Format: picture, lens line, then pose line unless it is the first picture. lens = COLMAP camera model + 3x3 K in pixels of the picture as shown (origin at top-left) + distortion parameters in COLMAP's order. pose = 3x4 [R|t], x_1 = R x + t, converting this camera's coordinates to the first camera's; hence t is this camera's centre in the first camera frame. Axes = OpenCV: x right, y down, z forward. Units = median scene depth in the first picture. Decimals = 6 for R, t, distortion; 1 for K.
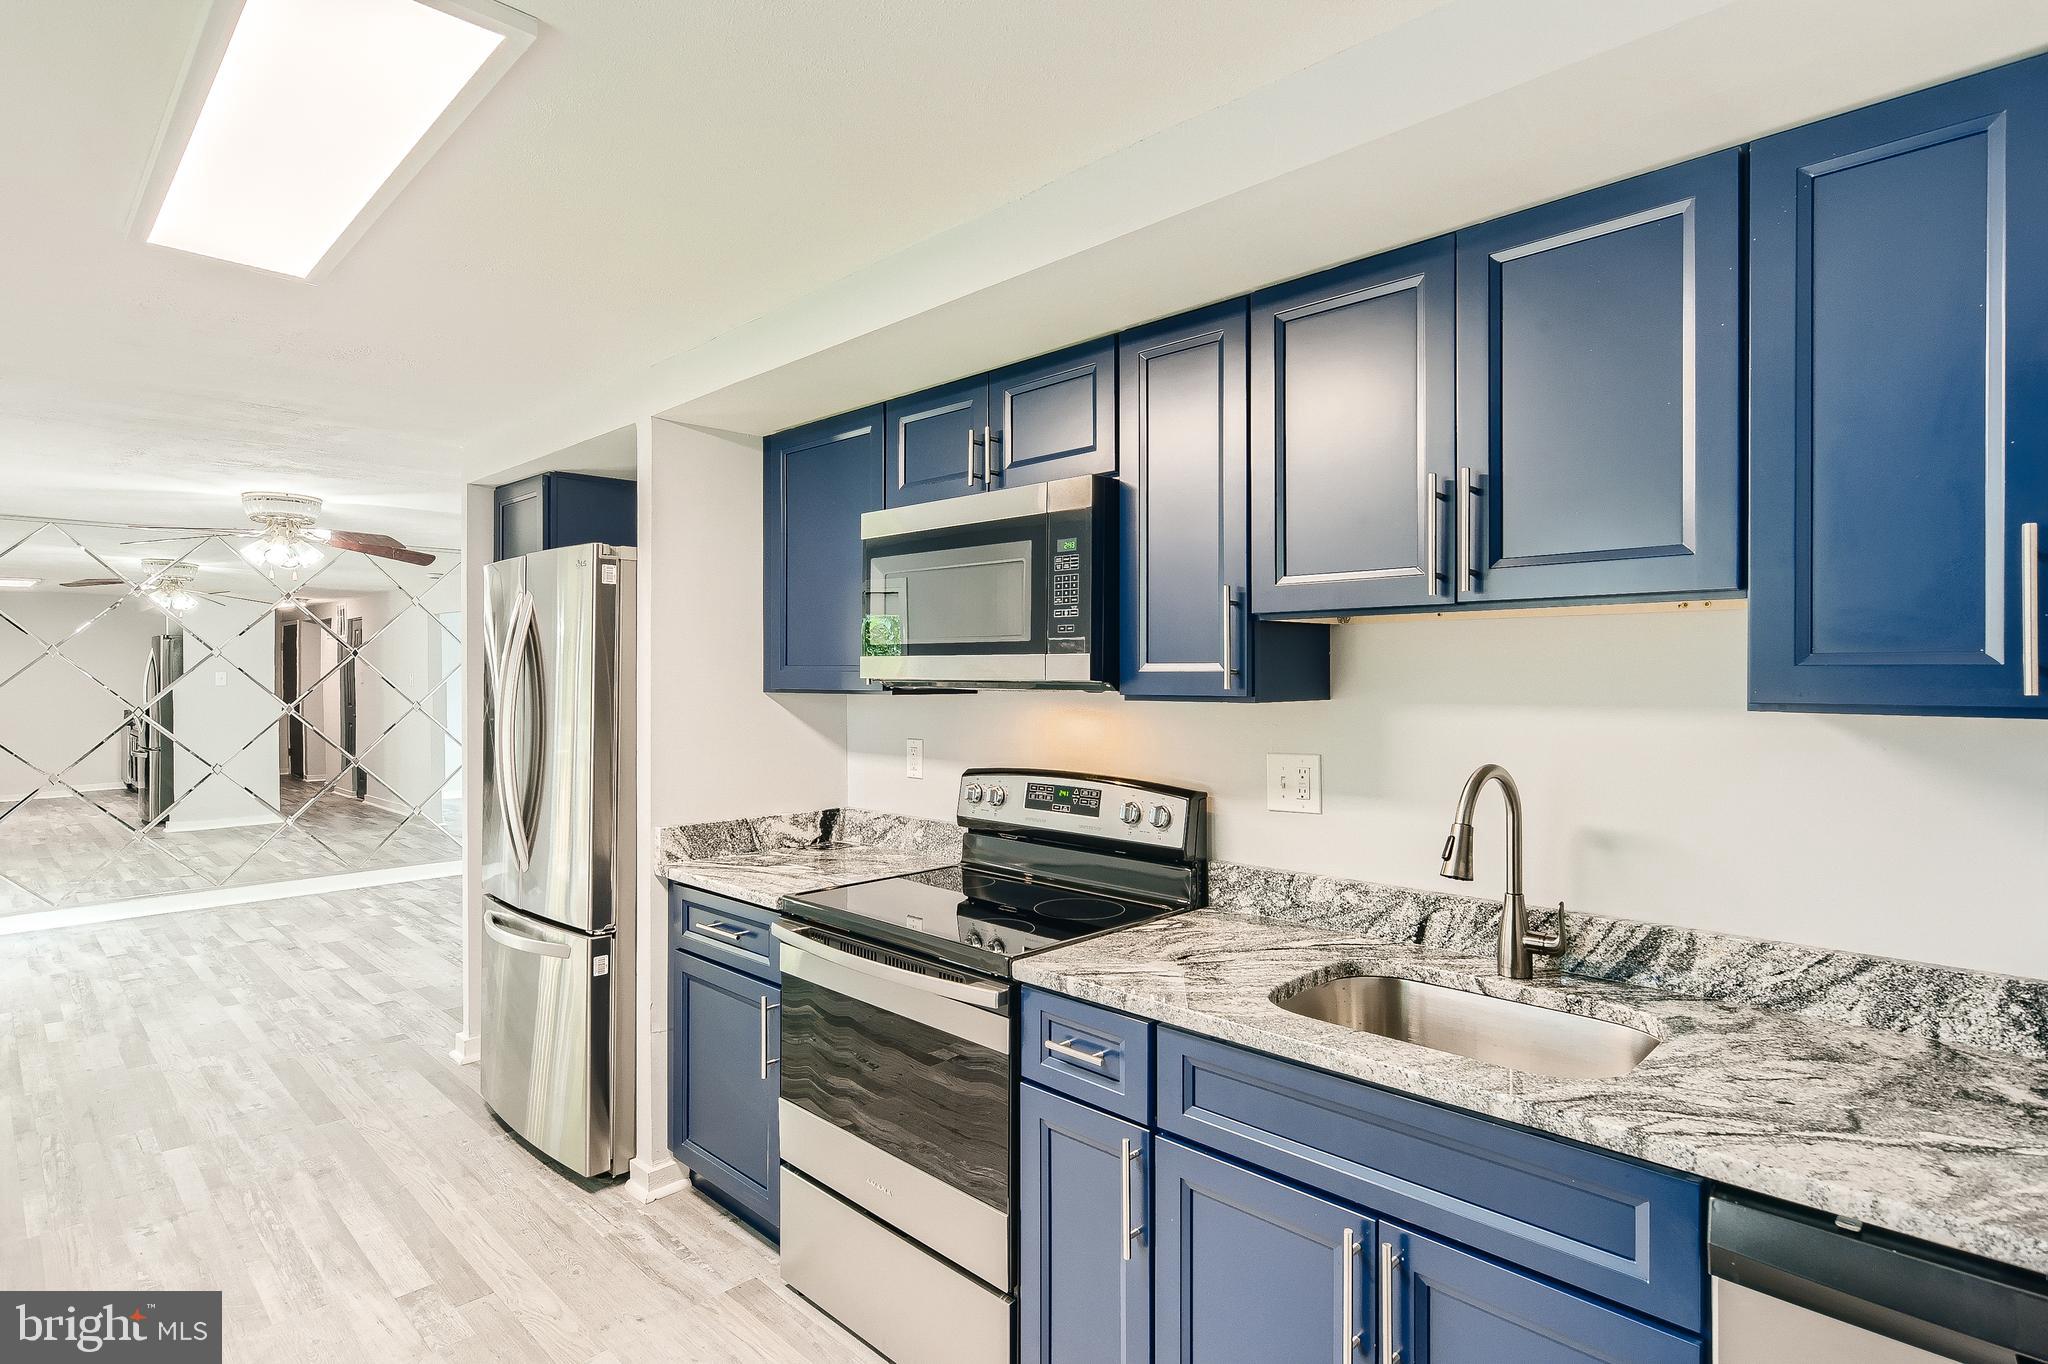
lens RADIAL K [[1040.5, 0, 1037.1], [0, 1040.5, 682.1], [0, 0, 1]] dist [0.002061, 0.001496]
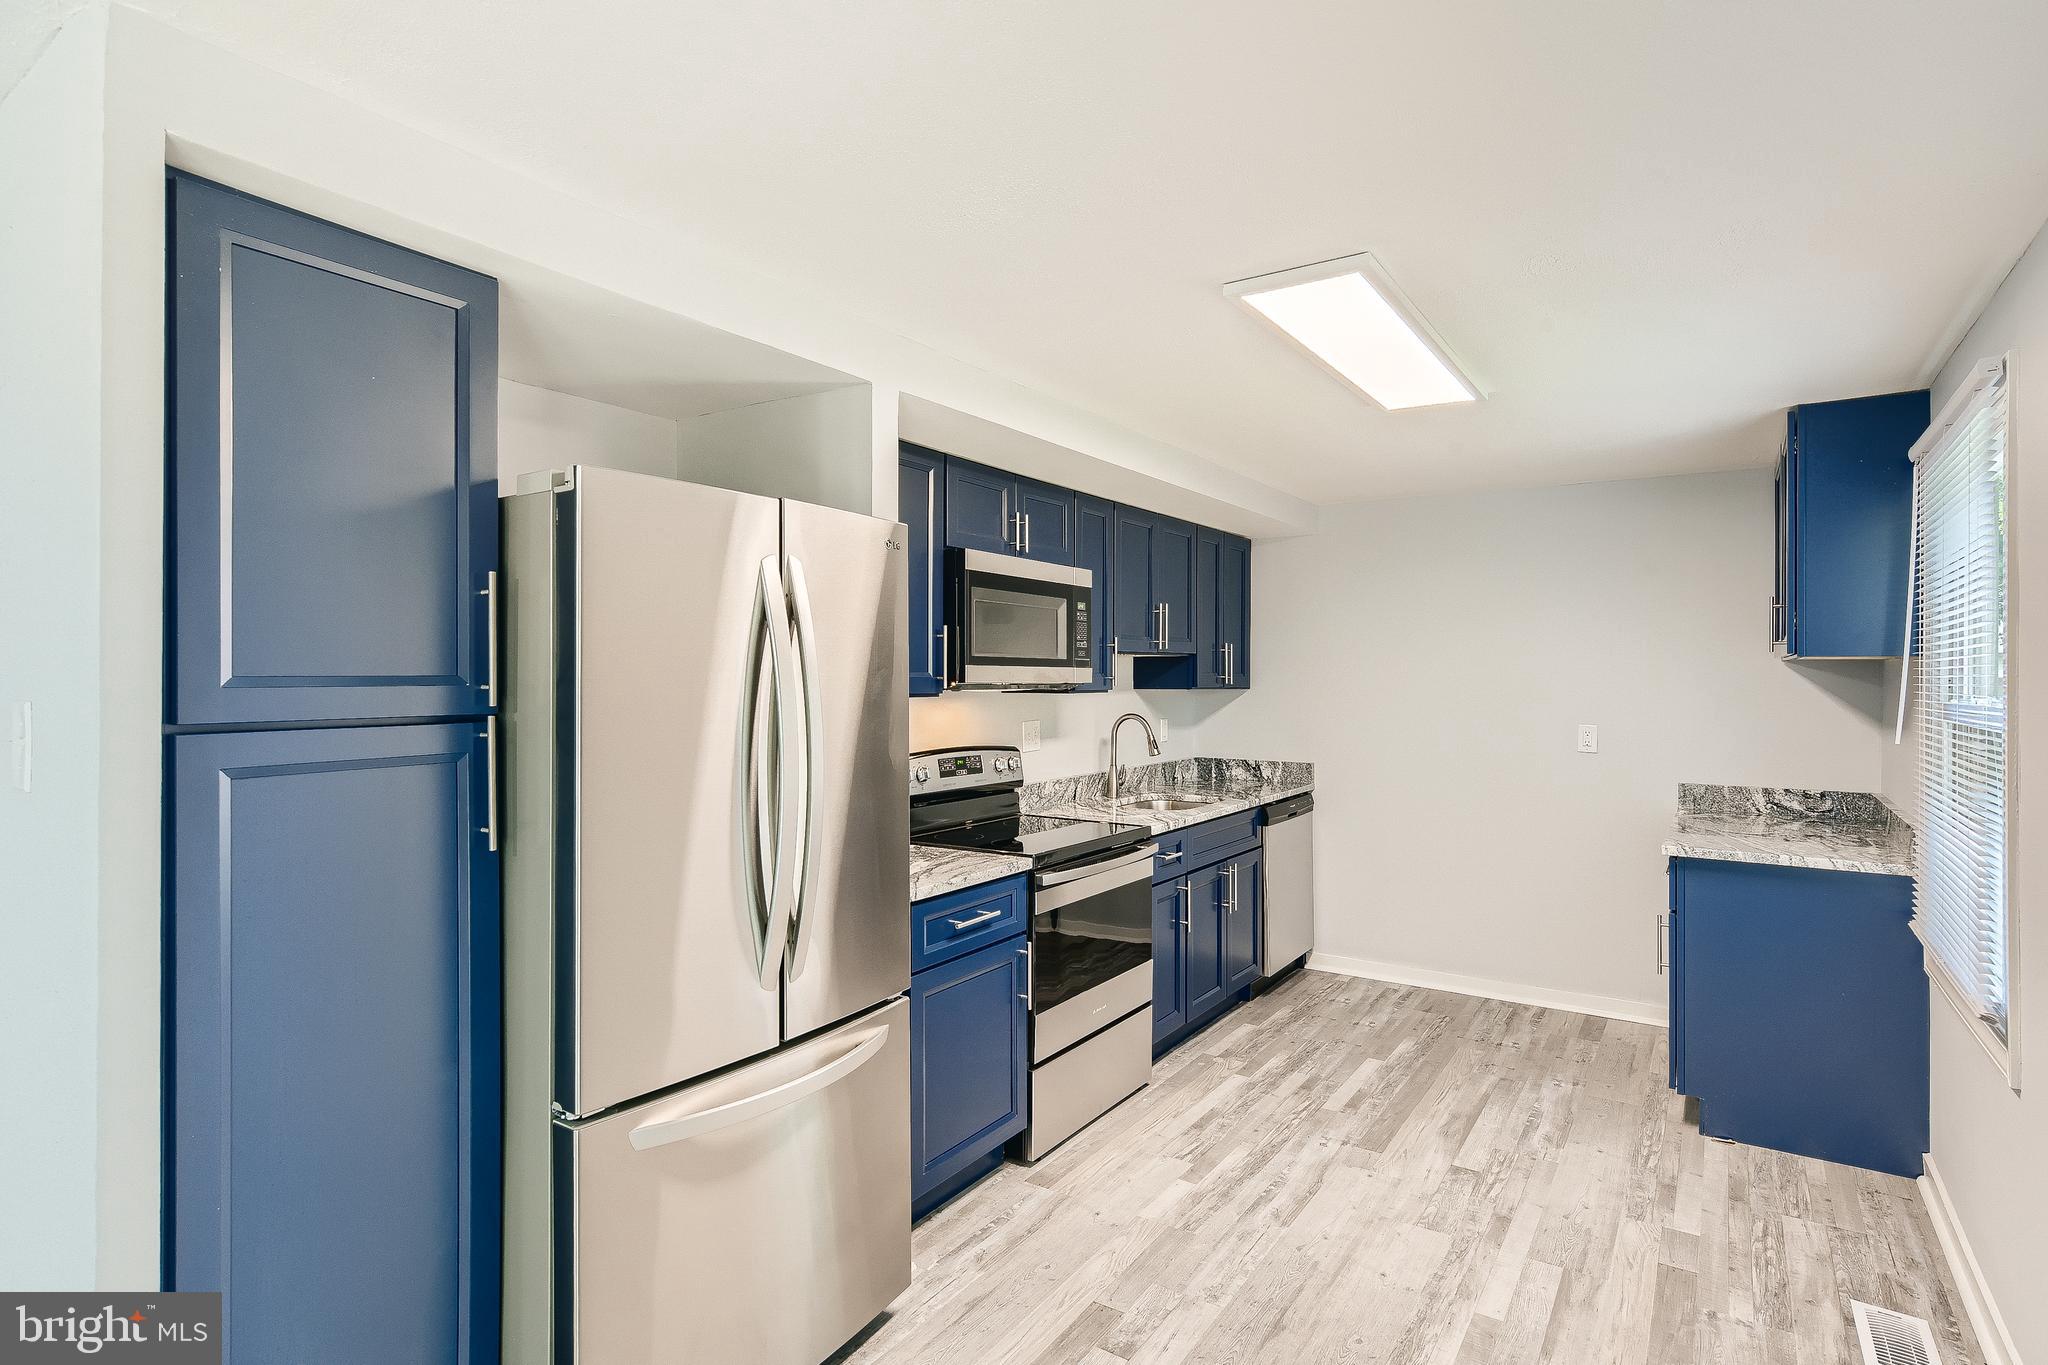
lens RADIAL K [[1040.5, 0, 1031.1], [0, 1040.5, 672.0], [0, 0, 1]] dist [0.002061, 0.001496]
pose [[-0.178638, 0.004421, 0.983905, -1.404850], [0.005891, 0.999977, -0.003424, -0.012021], [-0.983897, 0.005184, -0.178660, 1.160992]]
